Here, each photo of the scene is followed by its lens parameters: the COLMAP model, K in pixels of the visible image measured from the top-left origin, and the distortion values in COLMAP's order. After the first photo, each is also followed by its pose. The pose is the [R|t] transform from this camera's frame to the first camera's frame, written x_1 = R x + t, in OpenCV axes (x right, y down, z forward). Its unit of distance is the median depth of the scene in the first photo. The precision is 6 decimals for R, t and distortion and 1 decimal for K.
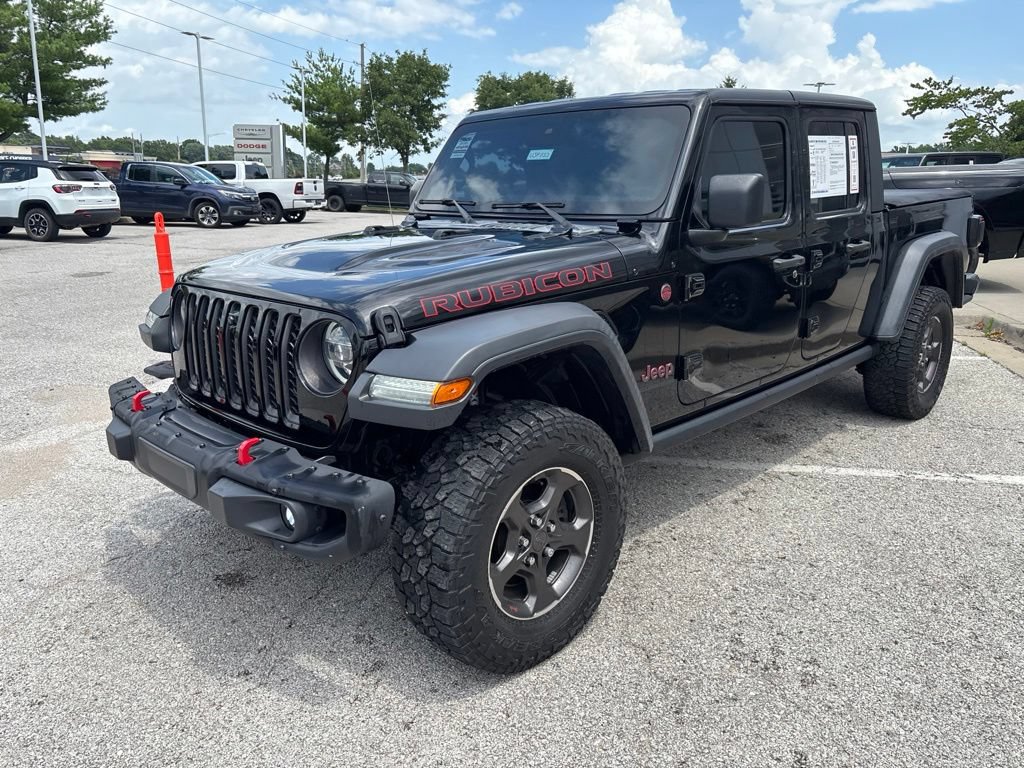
lens RADIAL K [[775.0, 0, 508.8], [0, 775.0, 379.8], [0, 0, 1]] dist [0.045263, -0.055875]
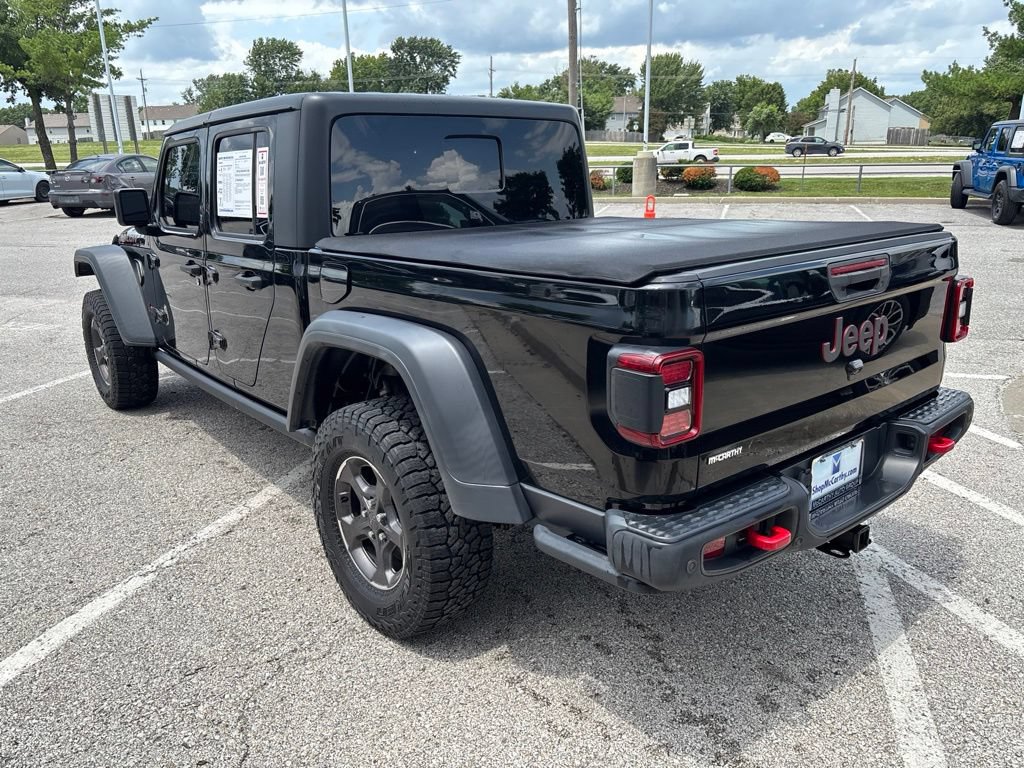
lens RADIAL K [[775.0, 0, 510.9], [0, 775.0, 385.7], [0, 0, 1]] dist [0.045263, -0.055875]
pose [[-0.091967, 0.289176, -0.952848, 1.255883], [-0.231681, 0.924429, 0.302912, -0.386269], [0.968435, 0.248614, -0.018021, 1.317201]]
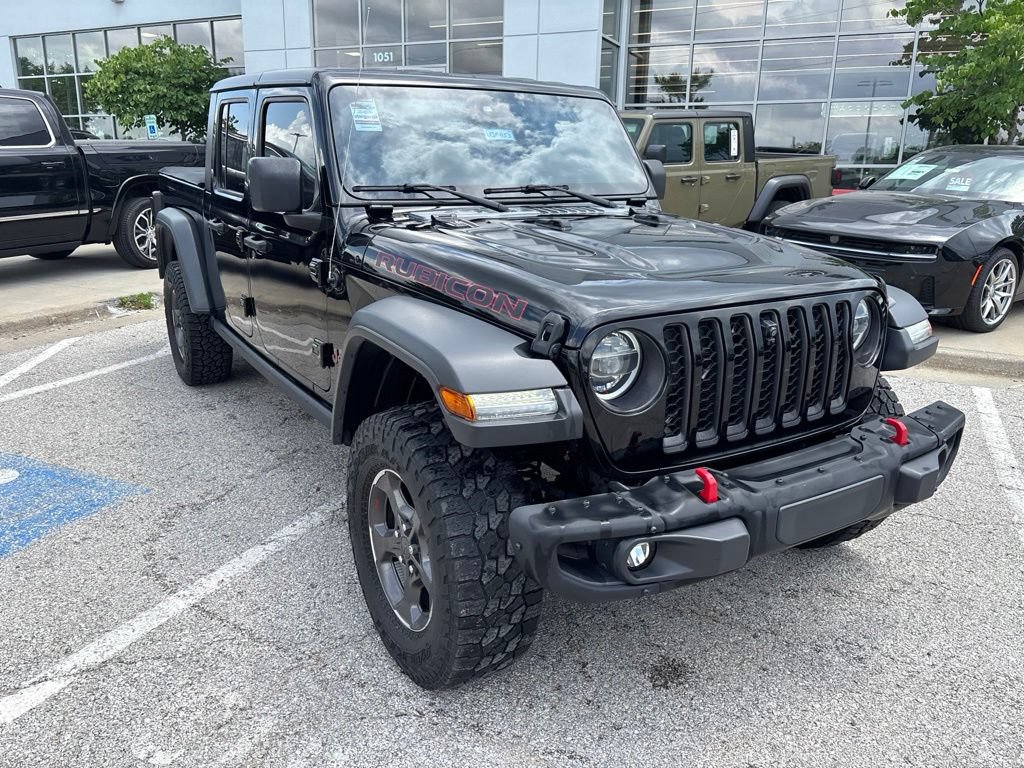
lens RADIAL K [[775.0, 0, 508.6], [0, 775.0, 392.9], [0, 0, 1]] dist [0.045263, -0.055875]
pose [[0.240514, -0.271839, 0.931803, -0.795291], [0.223902, 0.949631, 0.219247, -0.169976], [-0.944469, 0.155901, 0.289265, 0.661732]]
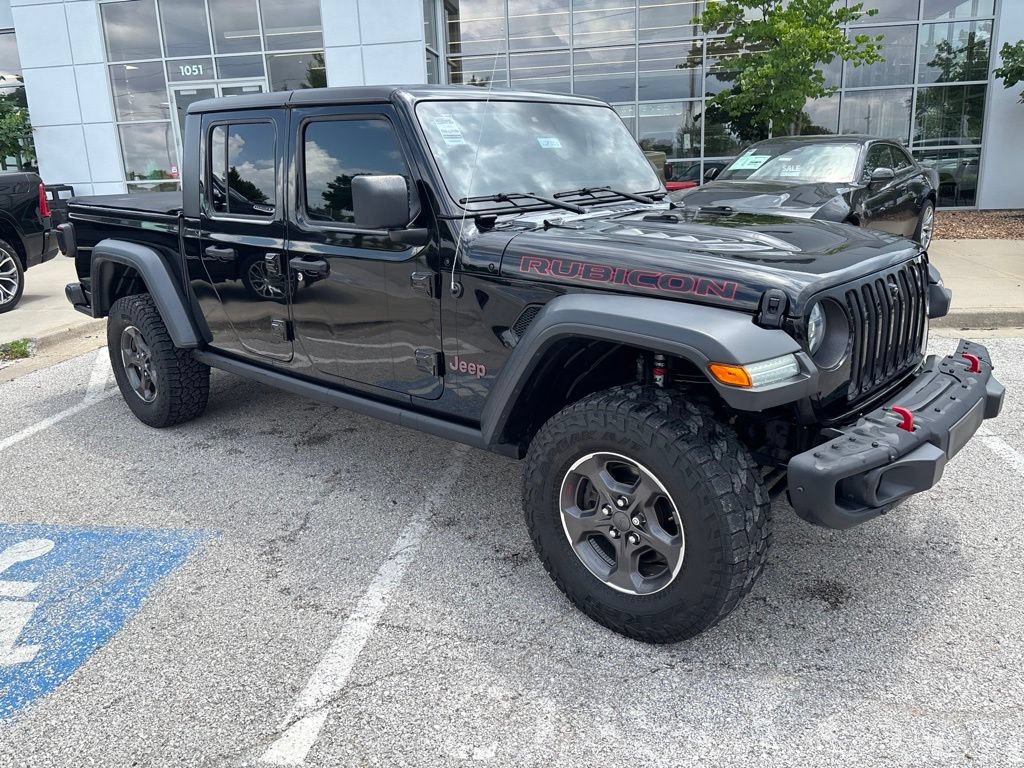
lens RADIAL K [[775.0, 0, 508.6], [0, 775.0, 393.1], [0, 0, 1]] dist [0.045263, -0.055875]
pose [[-0.039825, -0.277041, 0.960032, -0.878344], [0.282342, 0.918520, 0.276774, -0.247173], [-0.958487, 0.282080, 0.041641, 0.951608]]
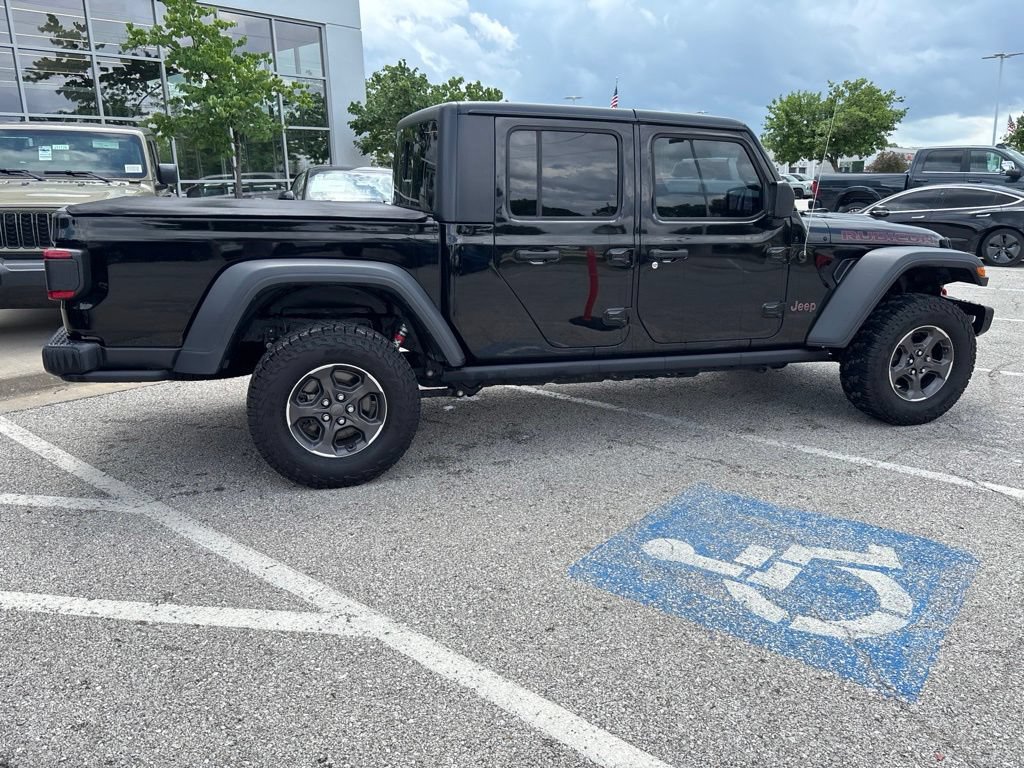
lens RADIAL K [[775.0, 0, 509.0], [0, 775.0, 382.0], [0, 0, 1]] dist [0.045263, -0.055875]
pose [[-0.878983, -0.113781, 0.463080, -0.311401], [0.124273, 0.882900, 0.452818, -0.553735], [-0.460375, 0.455568, -0.761914, 2.150034]]
